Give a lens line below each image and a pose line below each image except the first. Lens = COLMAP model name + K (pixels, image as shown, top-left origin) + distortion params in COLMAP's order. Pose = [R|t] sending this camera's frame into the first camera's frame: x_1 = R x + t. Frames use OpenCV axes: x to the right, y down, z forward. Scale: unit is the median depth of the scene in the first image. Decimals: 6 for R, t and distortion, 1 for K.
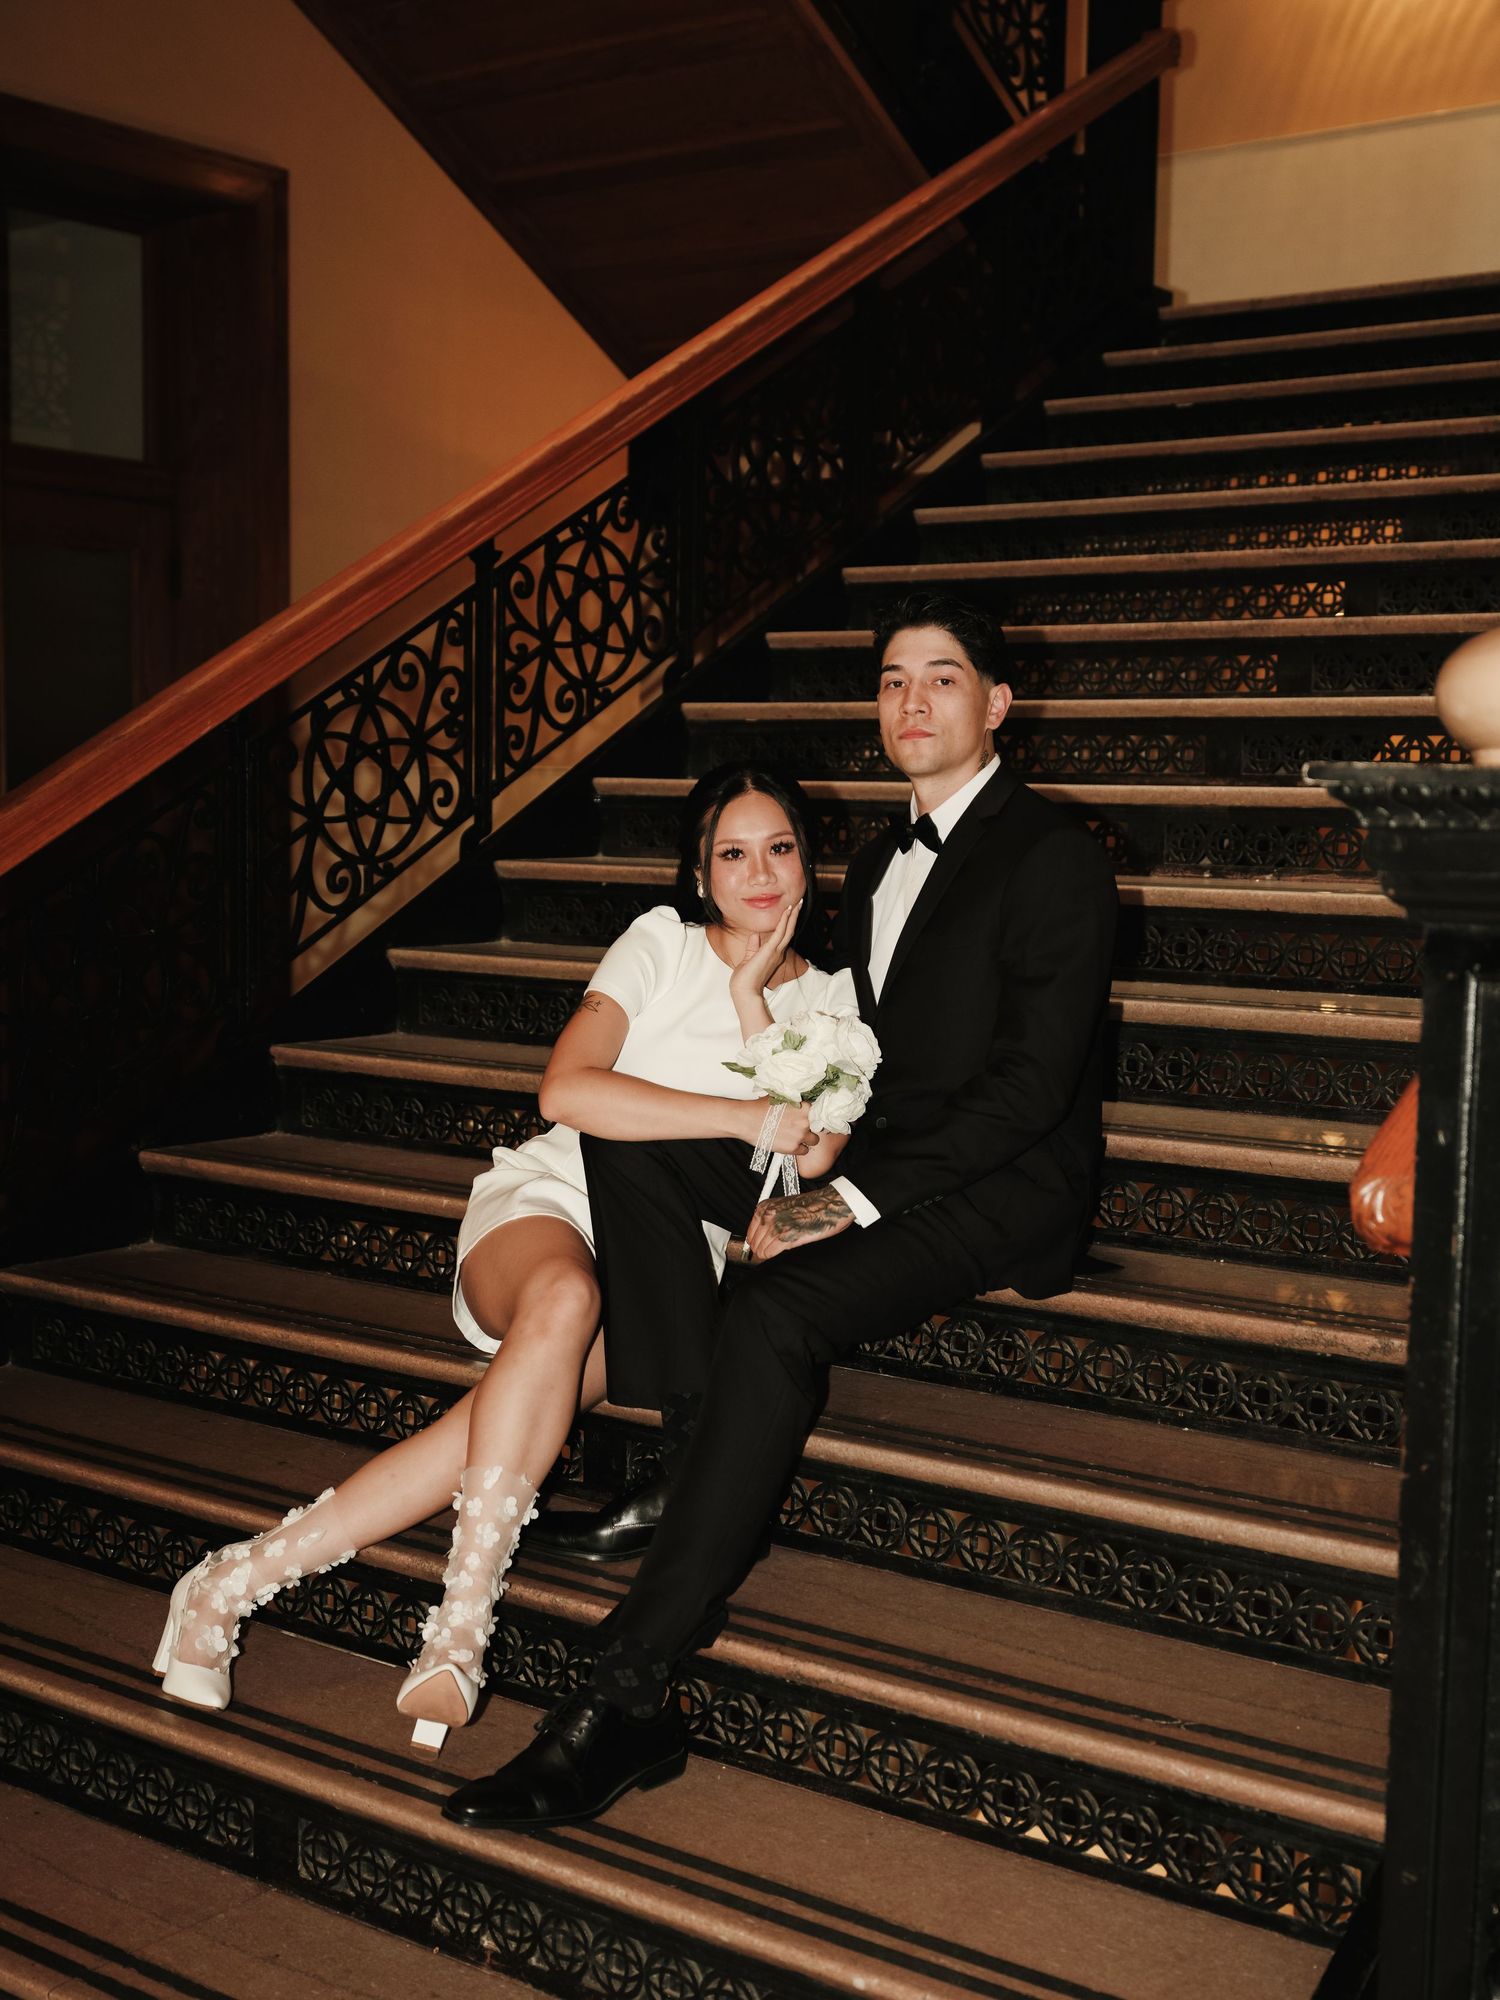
lens RADIAL K [[2552.9, 0, 741.1], [0, 2552.9, 991.5], [0, 0, 1]] dist [0.018935, 0.000000]
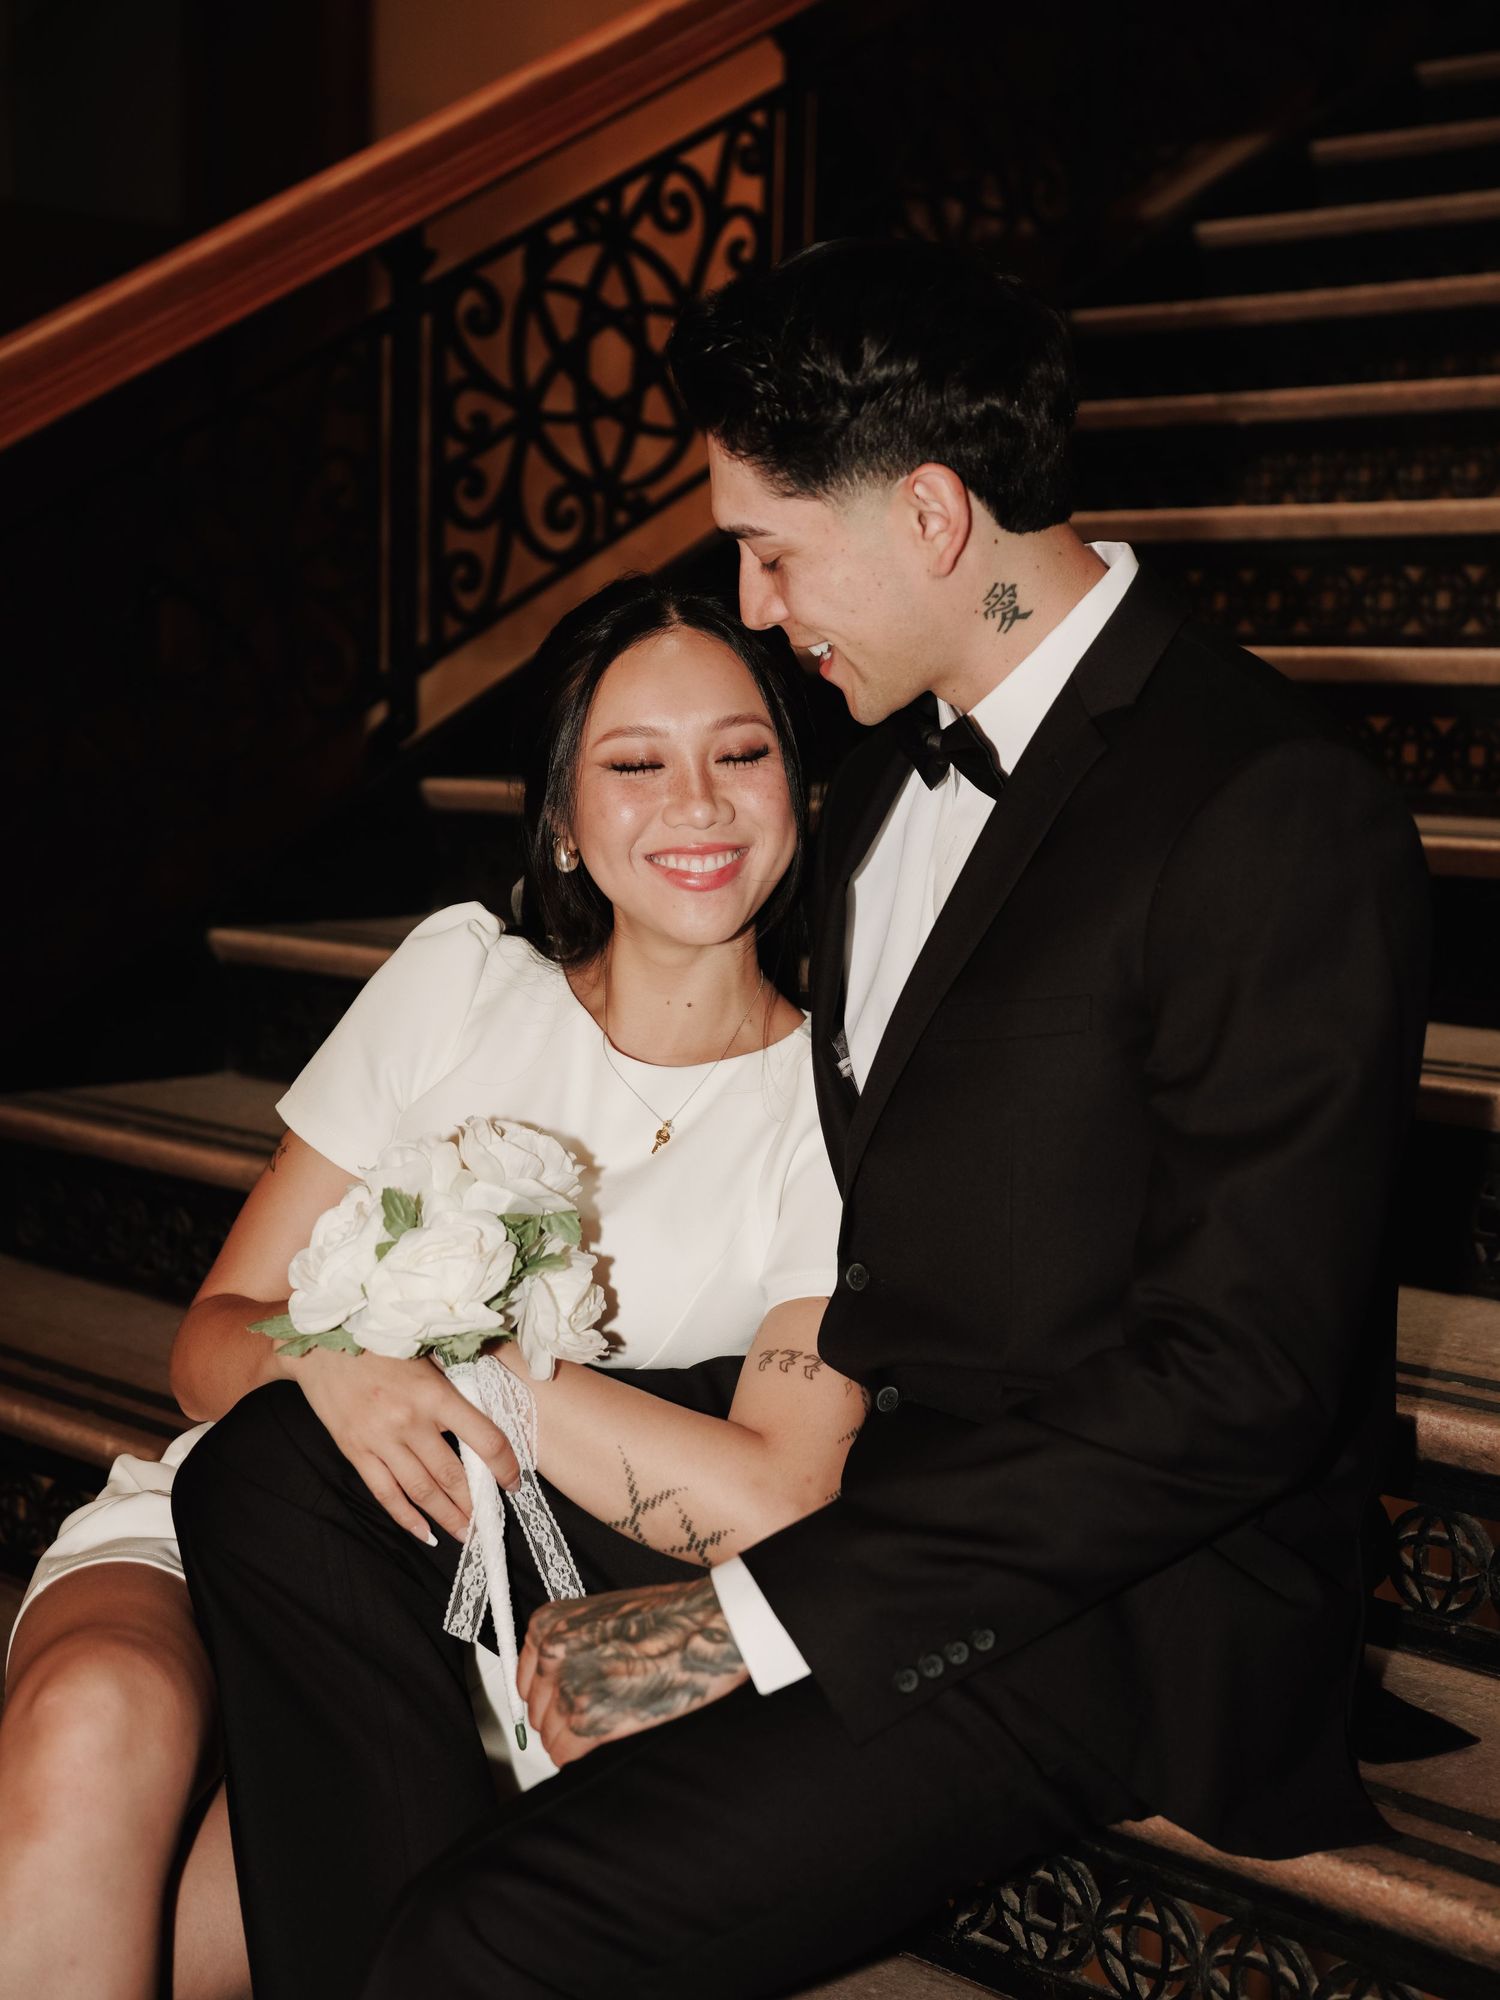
lens RADIAL K [[3002.5, 0, 761.7], [0, 3002.5, 1012.0], [0, 0, 1]] dist [0.022623, 0.000000]
pose [[0.993875, 0.015785, -0.109379, 0.057185], [-0.013361, 0.999649, 0.022858, -0.014210], [0.109701, -0.021257, 0.993737, 0.311238]]
